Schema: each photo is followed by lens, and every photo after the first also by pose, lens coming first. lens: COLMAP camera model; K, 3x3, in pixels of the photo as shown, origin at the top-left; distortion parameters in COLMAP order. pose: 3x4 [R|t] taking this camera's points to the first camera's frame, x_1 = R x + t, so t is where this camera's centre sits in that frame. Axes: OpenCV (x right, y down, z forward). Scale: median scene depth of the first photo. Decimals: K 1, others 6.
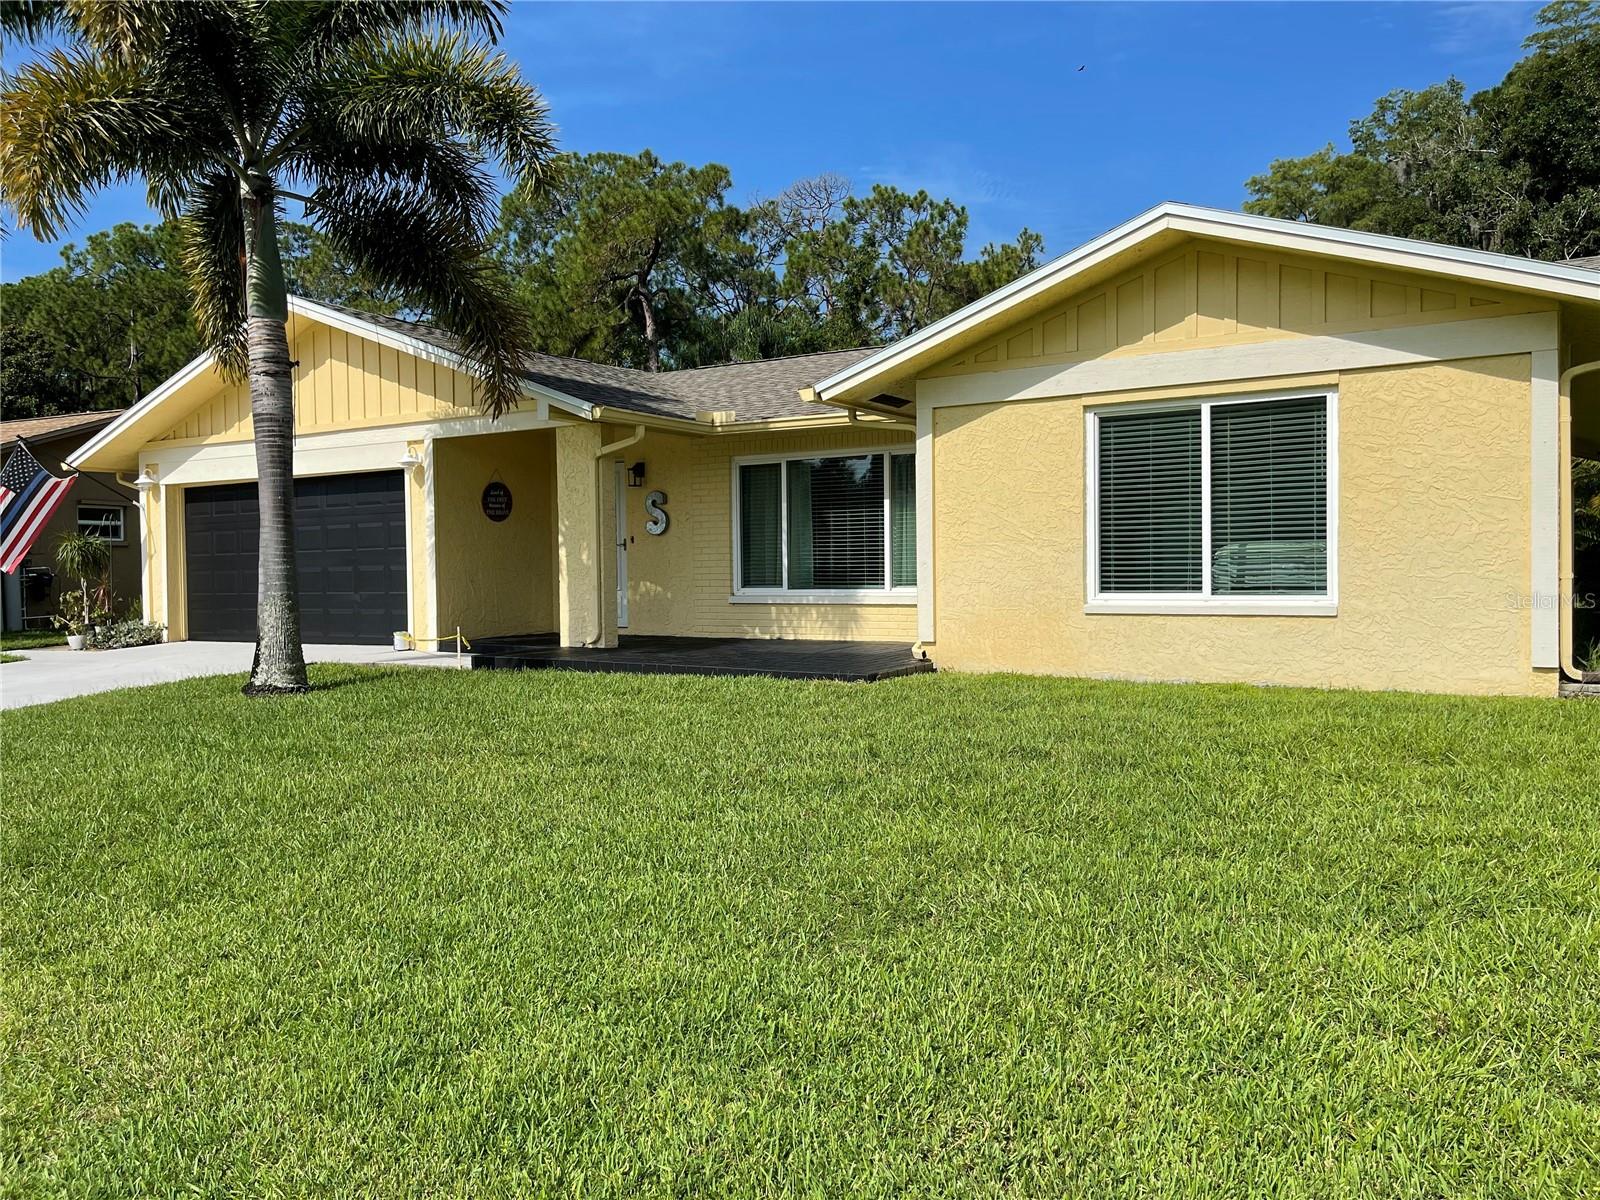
lens RADIAL K [[1201.5, 0, 800.0], [0, 1201.5, 600.0], [0, 0, 1]] dist [0.086719, -0.115441]
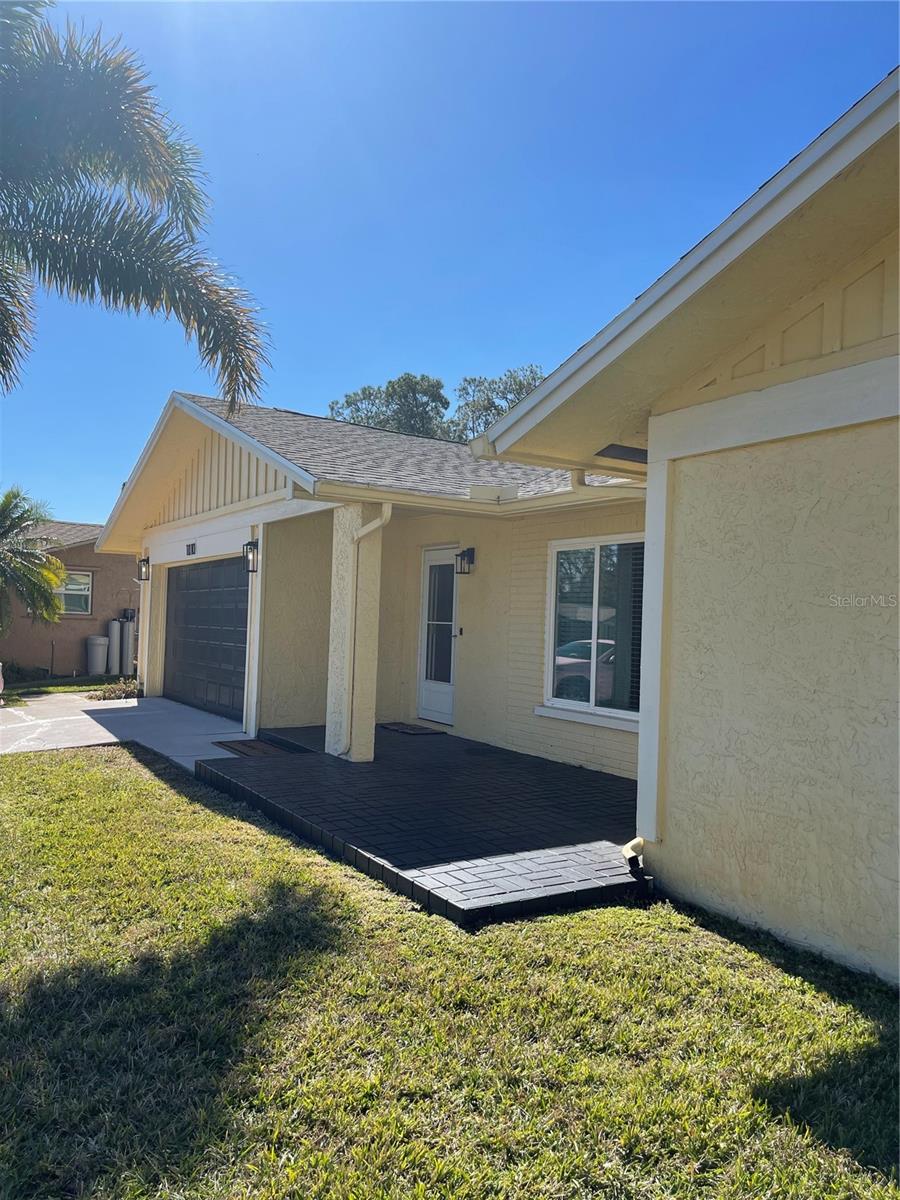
lens RADIAL K [[901.1, 0, 445.8], [0, 901.1, 613.2], [0, 0, 1]] dist [0.086719, -0.115441]
pose [[0.878724, 0.033261, -0.476169, 0.181500], [-0.051676, 0.998335, -0.025627, -0.049335], [0.474524, 0.047125, 0.878980, 0.421486]]
